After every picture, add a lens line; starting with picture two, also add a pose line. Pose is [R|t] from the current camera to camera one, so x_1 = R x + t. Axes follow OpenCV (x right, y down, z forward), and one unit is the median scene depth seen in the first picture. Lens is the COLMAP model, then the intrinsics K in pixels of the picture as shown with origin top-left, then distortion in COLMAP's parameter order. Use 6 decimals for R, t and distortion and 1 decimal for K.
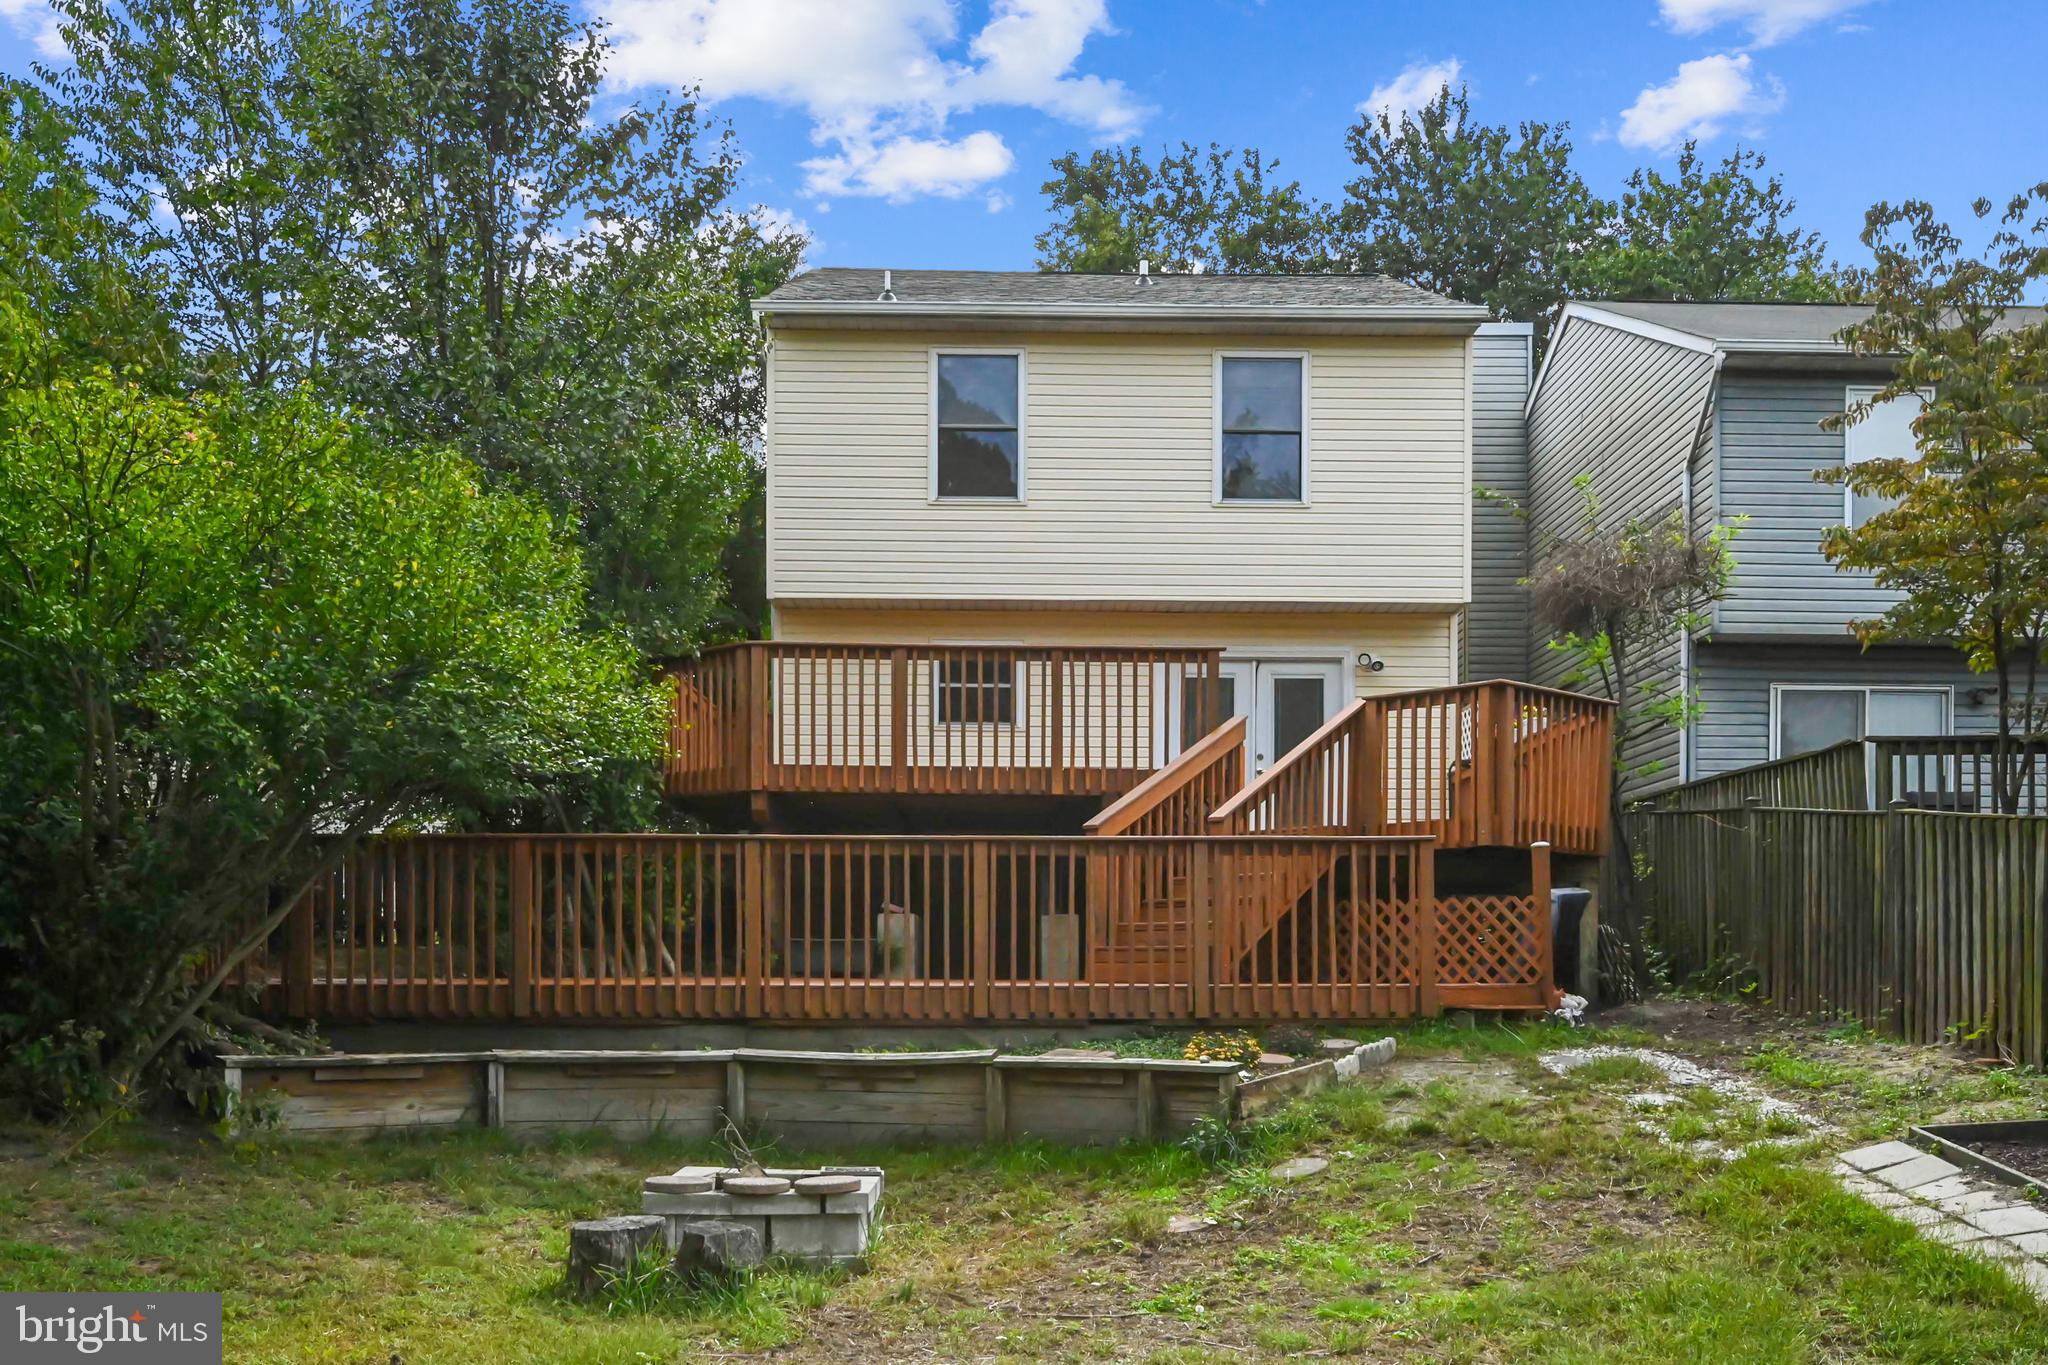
lens RADIAL K [[1996.4, 0, 1016.5], [0, 1996.4, 703.1], [0, 0, 1]] dist [-0.010443, 0.000000]
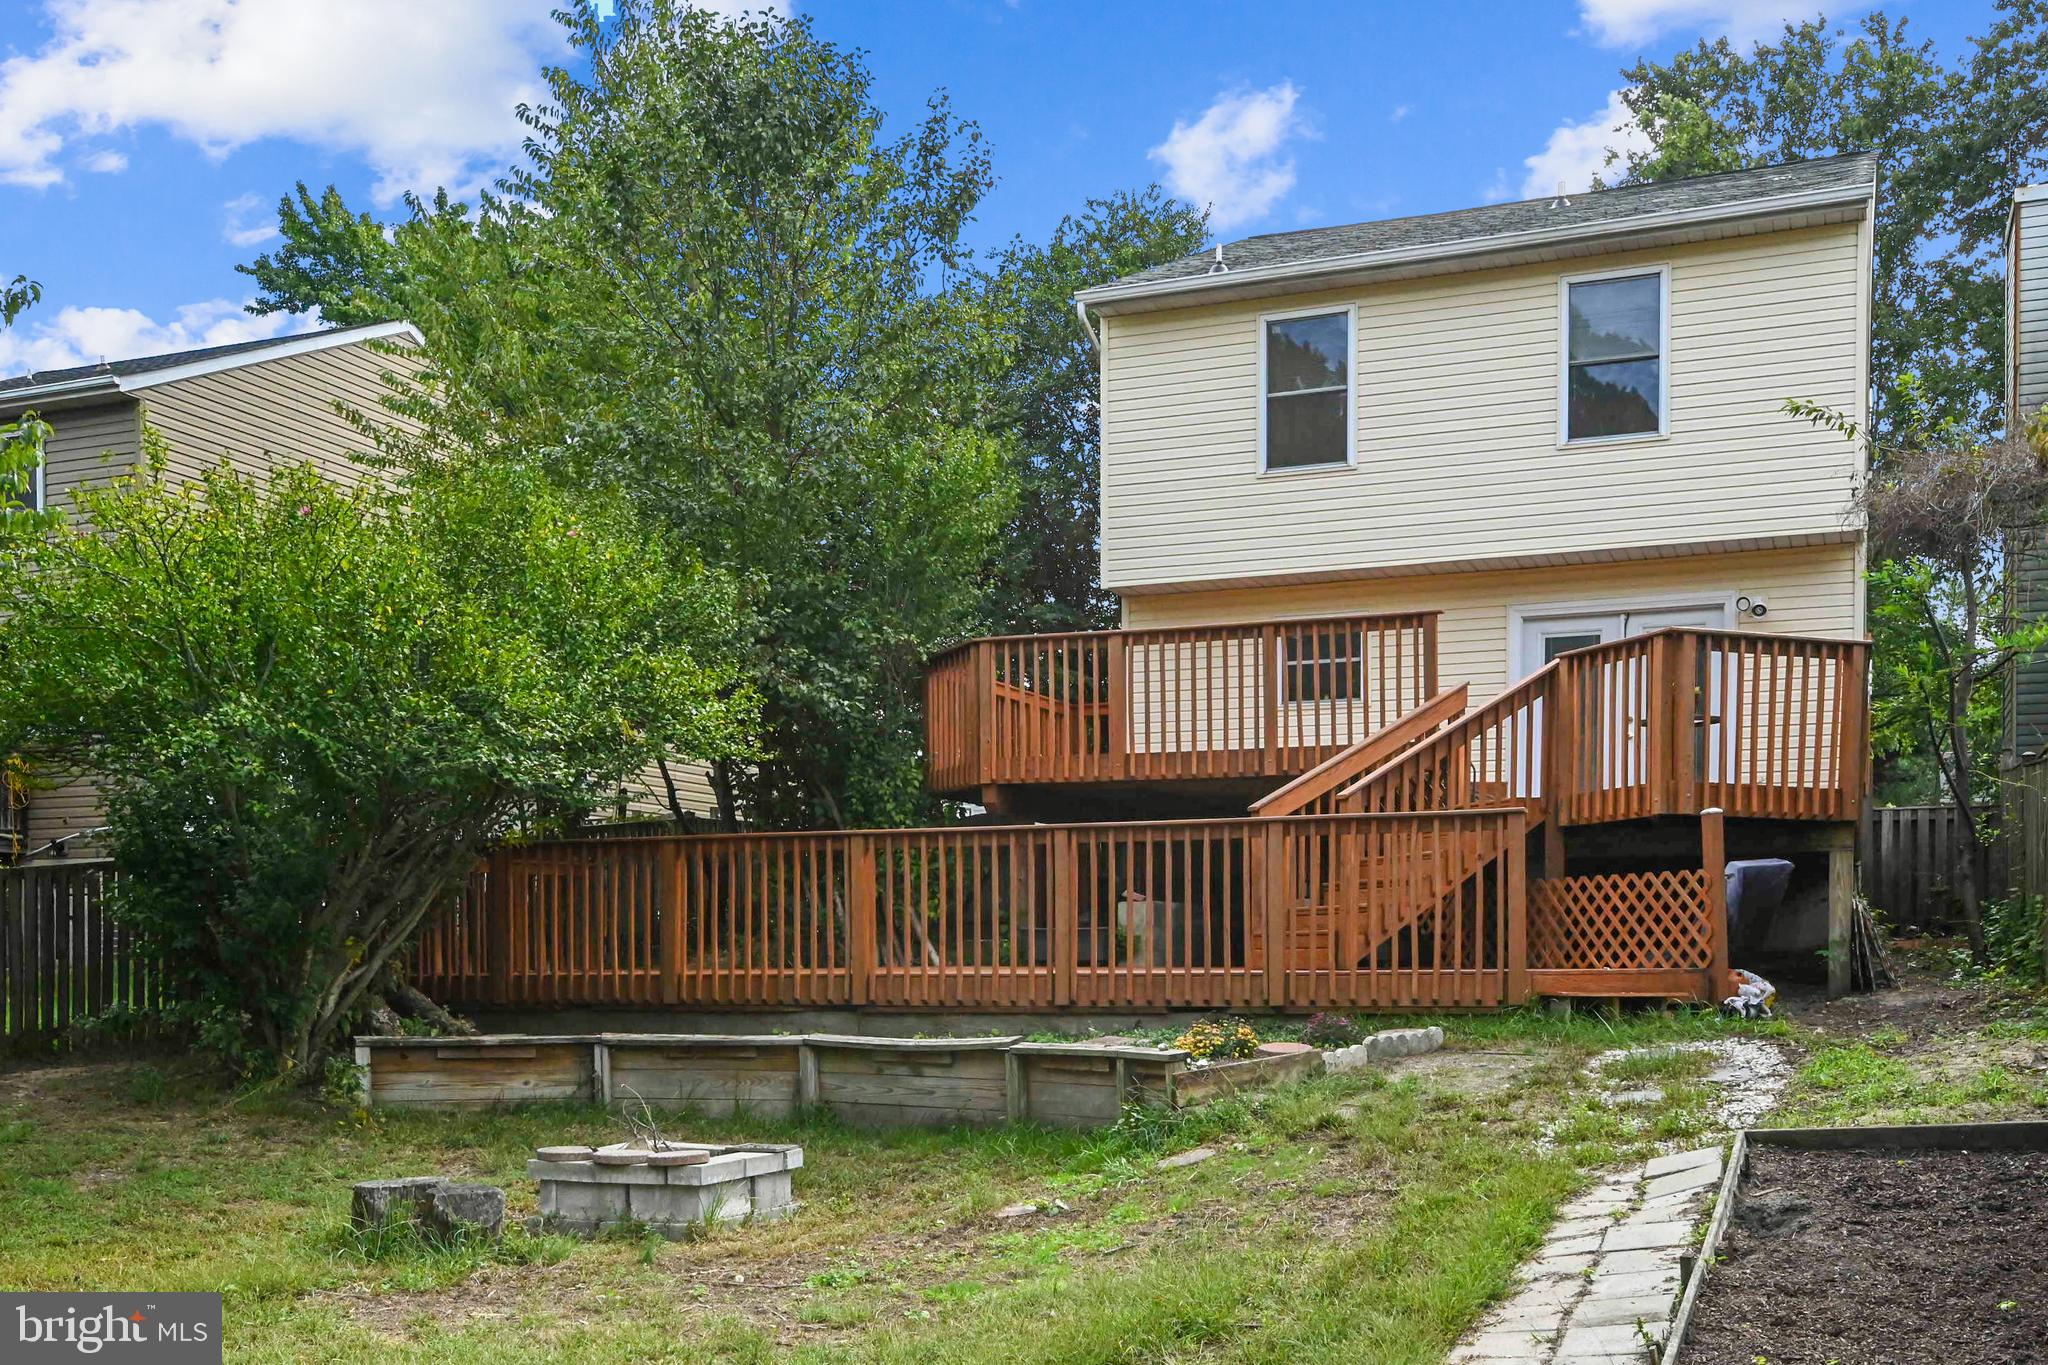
lens RADIAL K [[2104.0, 0, 1045.1], [0, 2104.0, 736.7], [0, 0, 1]] dist [0.003854, 0.000000]
pose [[0.917525, -0.048587, -0.394699, 0.330458], [0.059699, 0.998090, 0.015913, 0.004312], [0.393172, -0.038163, 0.918673, 0.022818]]
